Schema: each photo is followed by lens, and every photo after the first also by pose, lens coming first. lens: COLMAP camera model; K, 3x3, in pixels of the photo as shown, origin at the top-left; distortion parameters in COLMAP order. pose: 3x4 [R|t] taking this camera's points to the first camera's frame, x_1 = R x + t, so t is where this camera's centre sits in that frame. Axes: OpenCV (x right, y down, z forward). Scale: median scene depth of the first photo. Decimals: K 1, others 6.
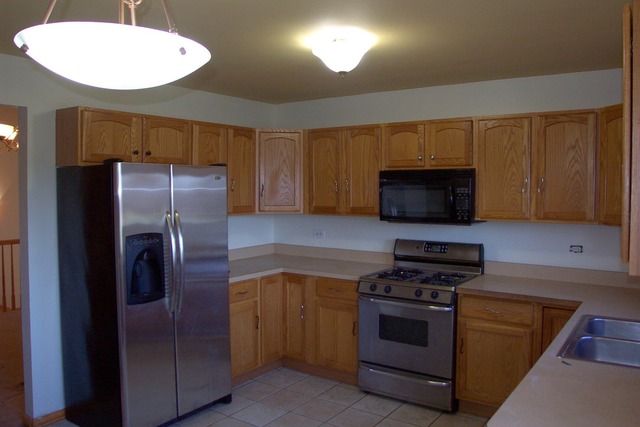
lens RADIAL K [[515.2, 0, 318.9], [0, 515.2, 213.4], [0, 0, 1]] dist [-0.118167, 0.008087]
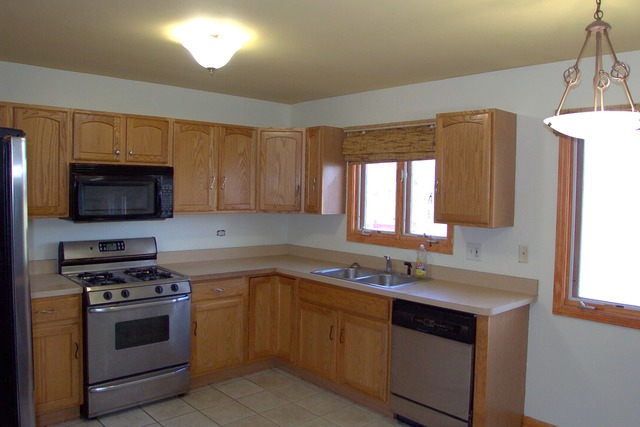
lens RADIAL K [[515.2, 0, 318.9], [0, 515.2, 213.4], [0, 0, 1]] dist [-0.118167, 0.008087]
pose [[0.200646, -0.048514, 0.978462, -0.715626], [0.026229, 0.998681, 0.044138, -0.029523], [-0.979313, 0.016807, 0.201654, 0.494391]]
